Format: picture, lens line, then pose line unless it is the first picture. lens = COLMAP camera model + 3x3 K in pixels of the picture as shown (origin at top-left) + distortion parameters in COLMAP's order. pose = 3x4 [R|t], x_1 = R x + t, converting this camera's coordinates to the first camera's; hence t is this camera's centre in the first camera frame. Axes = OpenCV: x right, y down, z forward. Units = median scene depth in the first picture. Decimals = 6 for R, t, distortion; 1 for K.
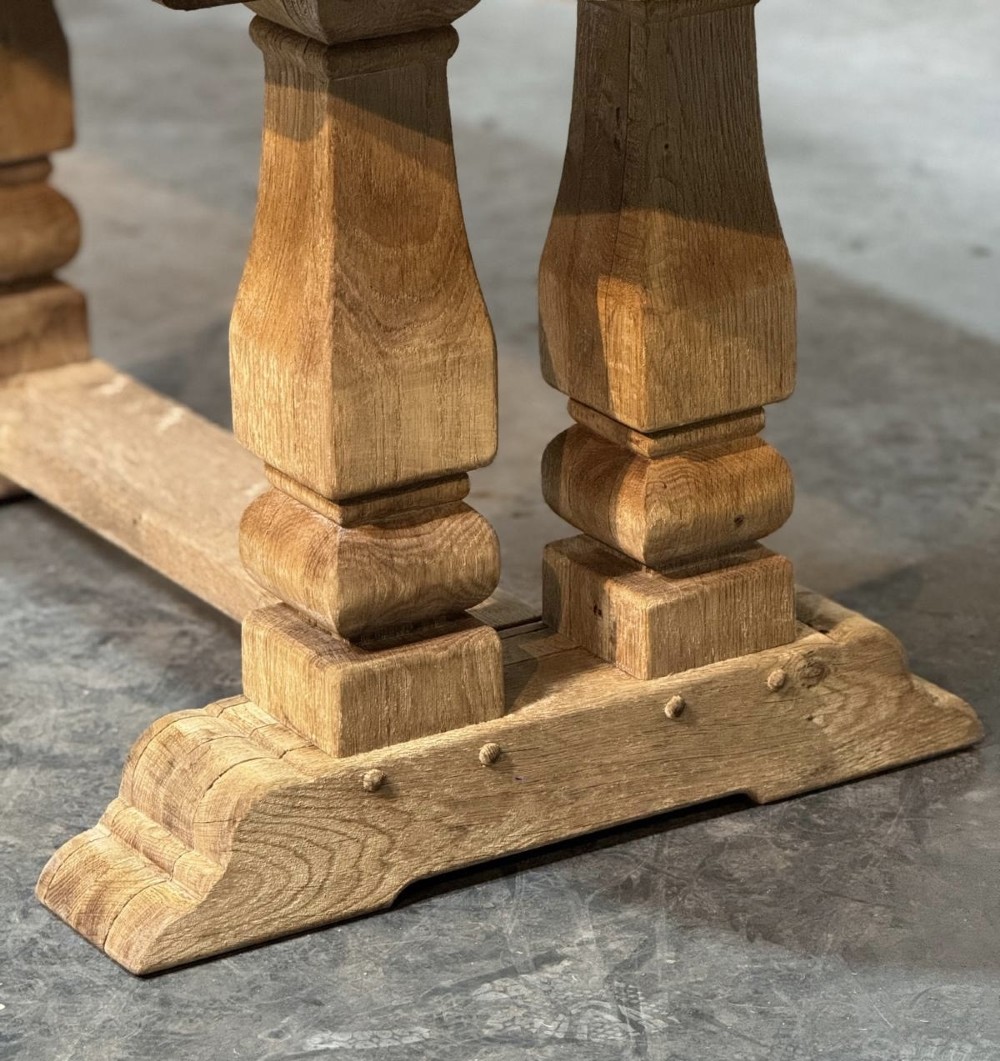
lens RADIAL K [[4822.0, 0, 500.0], [0, 4822.0, 530.5], [0, 0, 1]] dist [-0.093577, 14.439582]
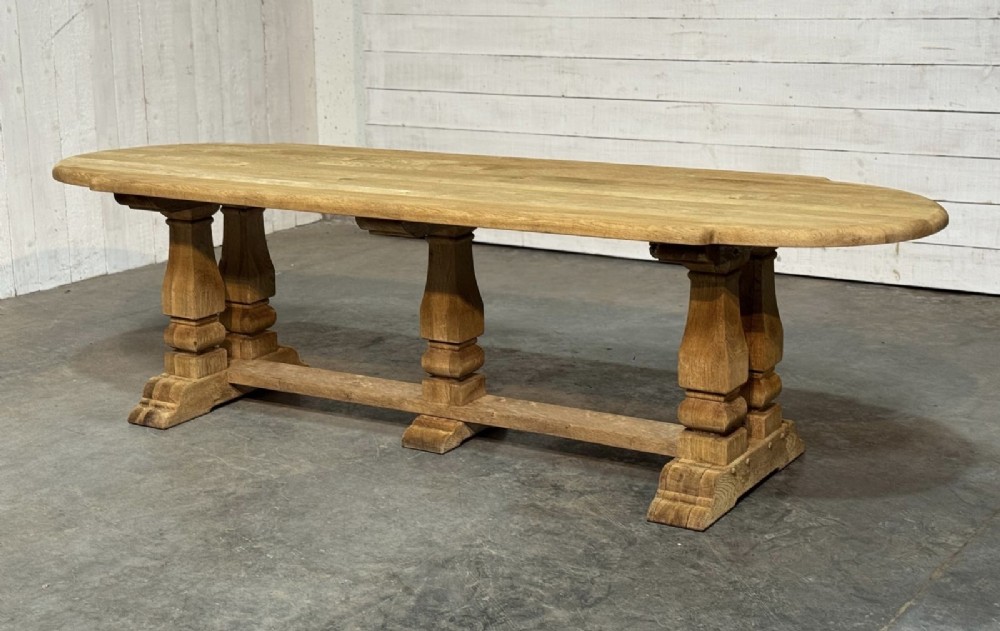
lens RADIAL K [[1575.1, 0, 495.7], [0, 1575.1, 260.1], [0, 0, 1]] dist [0.152533, -0.044947]
pose [[0.890447, -0.086143, 0.446860, -0.711608], [0.158666, 0.979075, -0.127429, 0.019154], [-0.426532, 0.184370, 0.885482, -0.028996]]
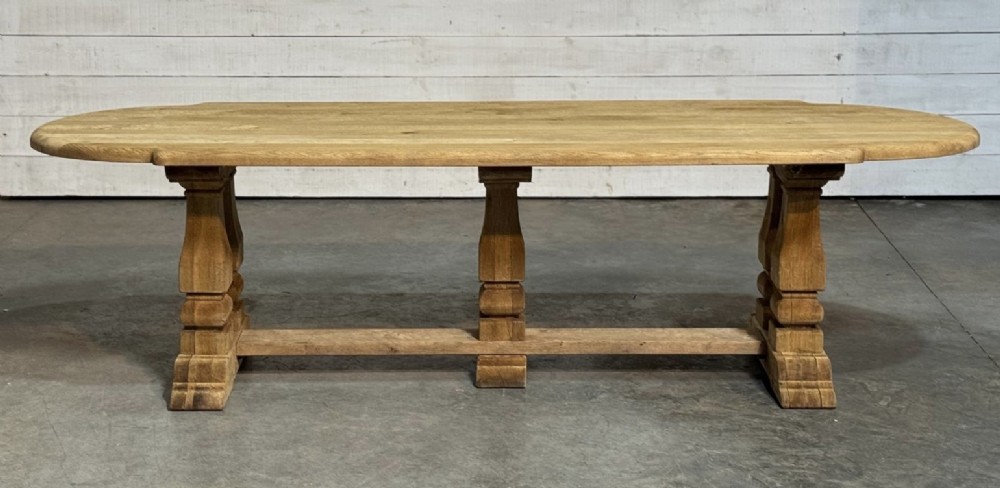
lens RADIAL K [[1802.2, 0, 475.3], [0, 1802.2, 200.5], [0, 0, 1]] dist [0.136846, -0.020340]
pose [[0.524394, -0.159646, 0.836375, -1.509849], [0.290555, 0.956858, 0.000470, -0.171223], [-0.800368, 0.242767, 0.548157, 0.324231]]
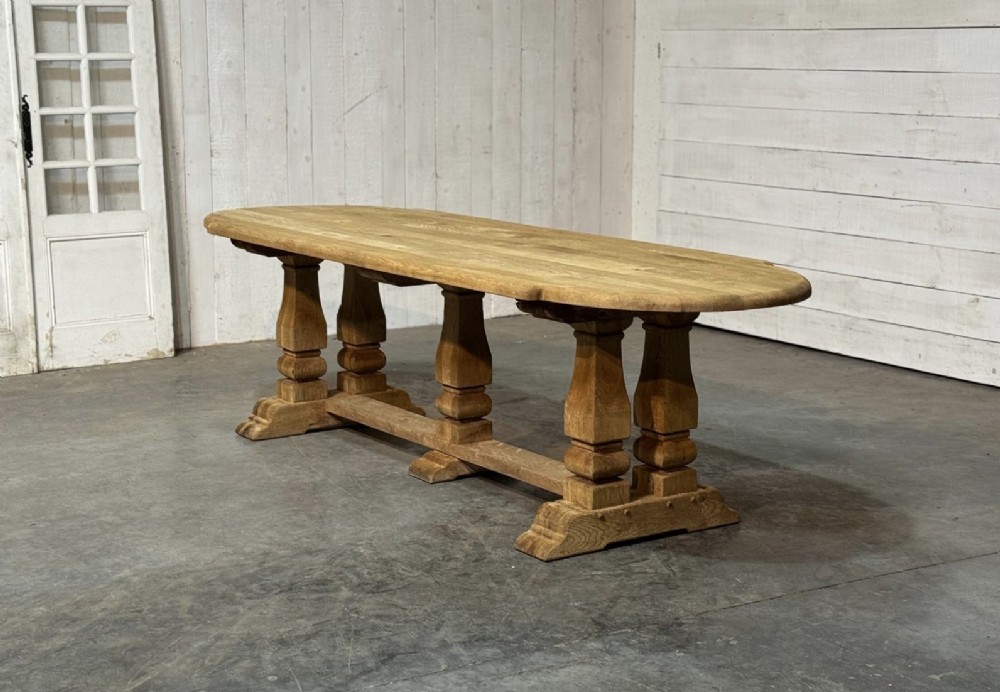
lens RADIAL K [[1748.1, 0, 499.2], [0, 1748.1, 318.2], [0, 0, 1]] dist [0.146234, 0.021119]
pose [[0.998685, 0.012664, 0.049679, -0.184946], [-0.002654, 0.980483, -0.196585, 0.176802], [-0.051199, 0.196194, 0.979227, -0.467393]]
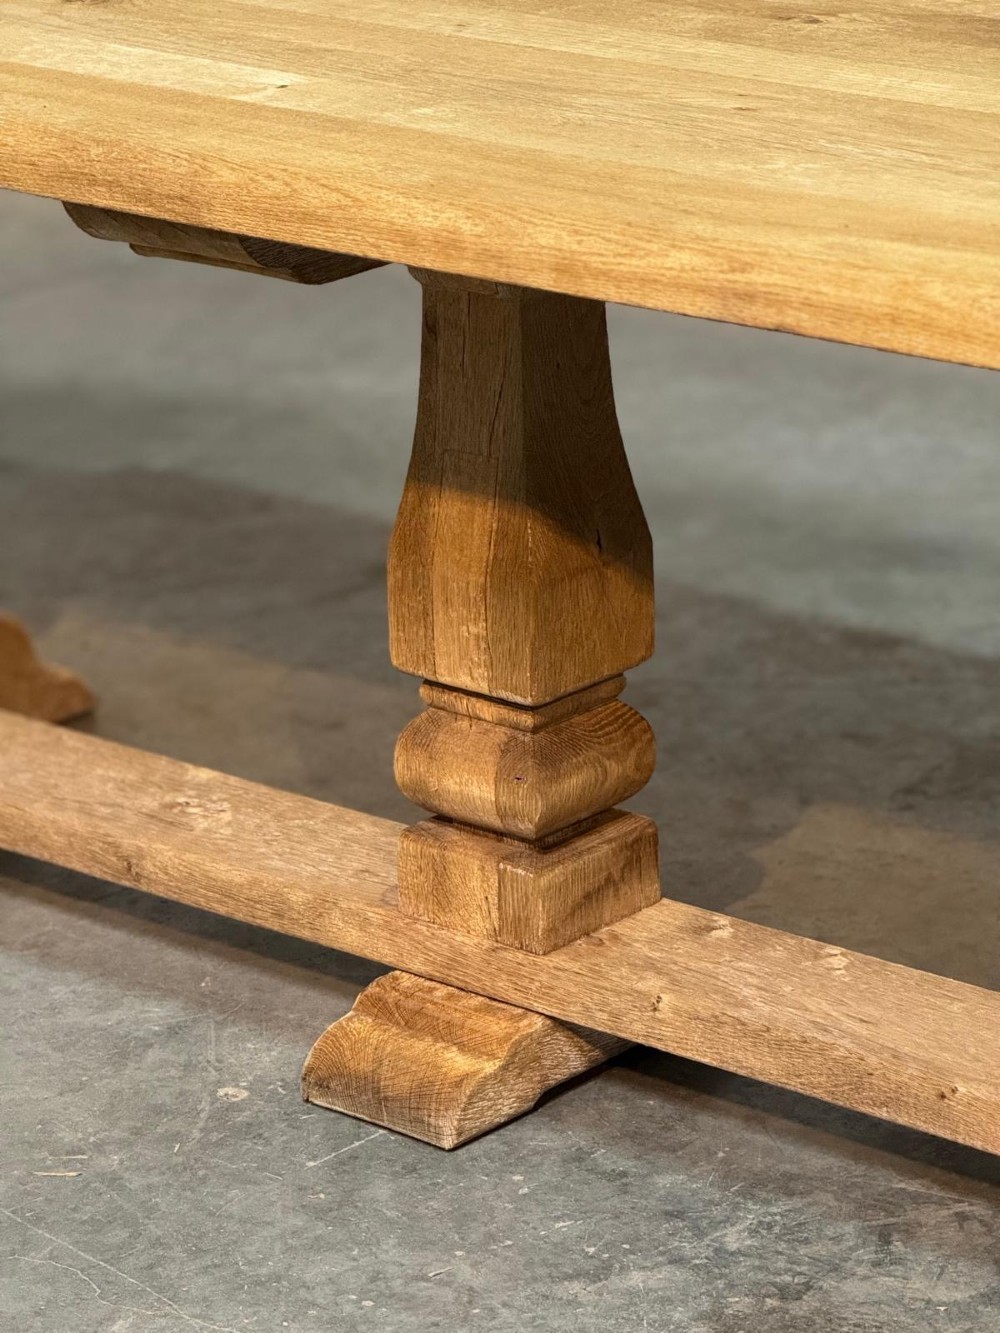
lens RADIAL K [[4693.2, 0, 580.9], [0, 4693.2, 684.3], [0, 0, 1]] dist [0.253961, -0.366920]
pose [[0.946021, -0.103841, 0.307019, -0.430890], [0.113142, 0.993499, -0.012600, -0.079154], [-0.303714, 0.046656, 0.951620, 0.262753]]
